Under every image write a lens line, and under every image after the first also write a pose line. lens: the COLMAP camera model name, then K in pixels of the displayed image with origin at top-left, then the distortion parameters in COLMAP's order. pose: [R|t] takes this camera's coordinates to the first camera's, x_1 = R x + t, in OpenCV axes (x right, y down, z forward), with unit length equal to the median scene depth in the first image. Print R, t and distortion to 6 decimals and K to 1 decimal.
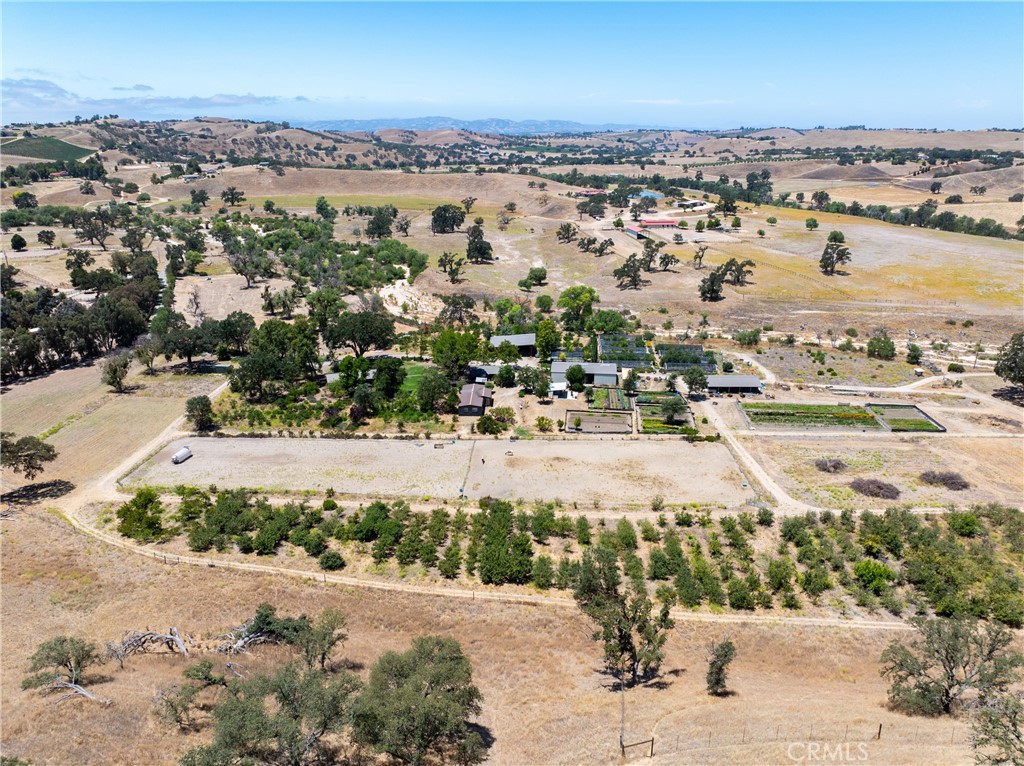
lens RADIAL K [[715.5, 0, 514.3], [0, 715.5, 382.3], [0, 0, 1]] dist [-0.048495, 0.018168]
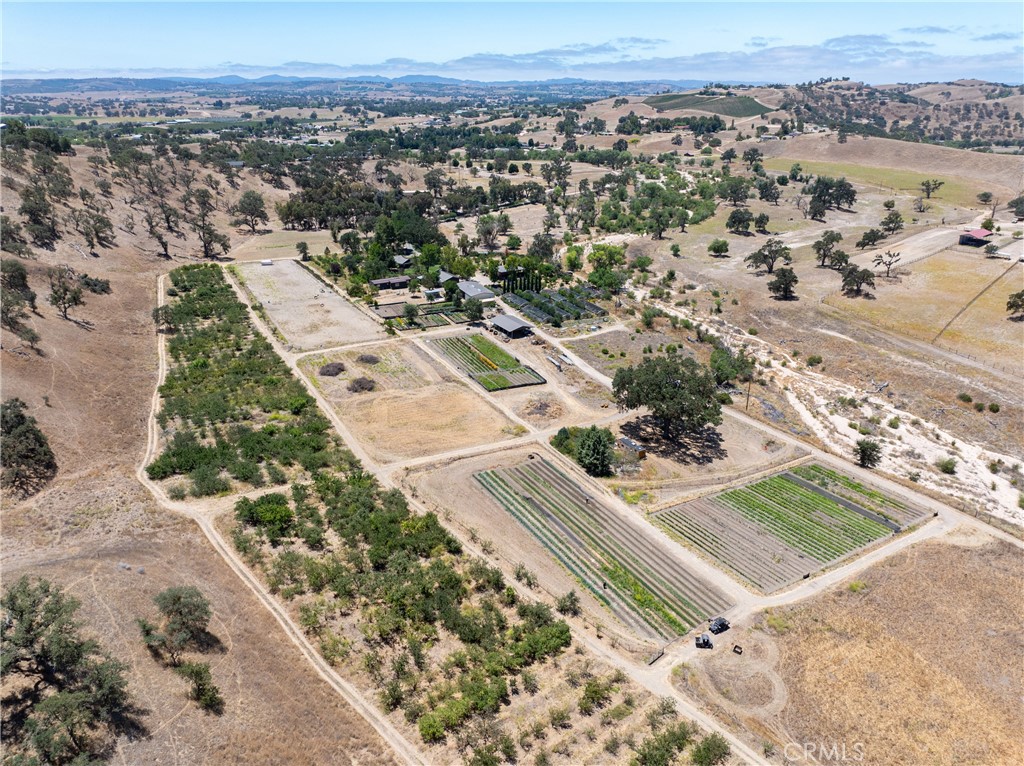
lens RADIAL K [[715.5, 0, 511.7], [0, 715.5, 379.7], [0, 0, 1]] dist [-0.048495, 0.018168]
pose [[0.510377, 0.325616, -0.795920, 0.694994], [-0.287506, 0.936893, 0.198928, -0.081590], [0.810466, 0.127303, 0.571785, 0.180703]]
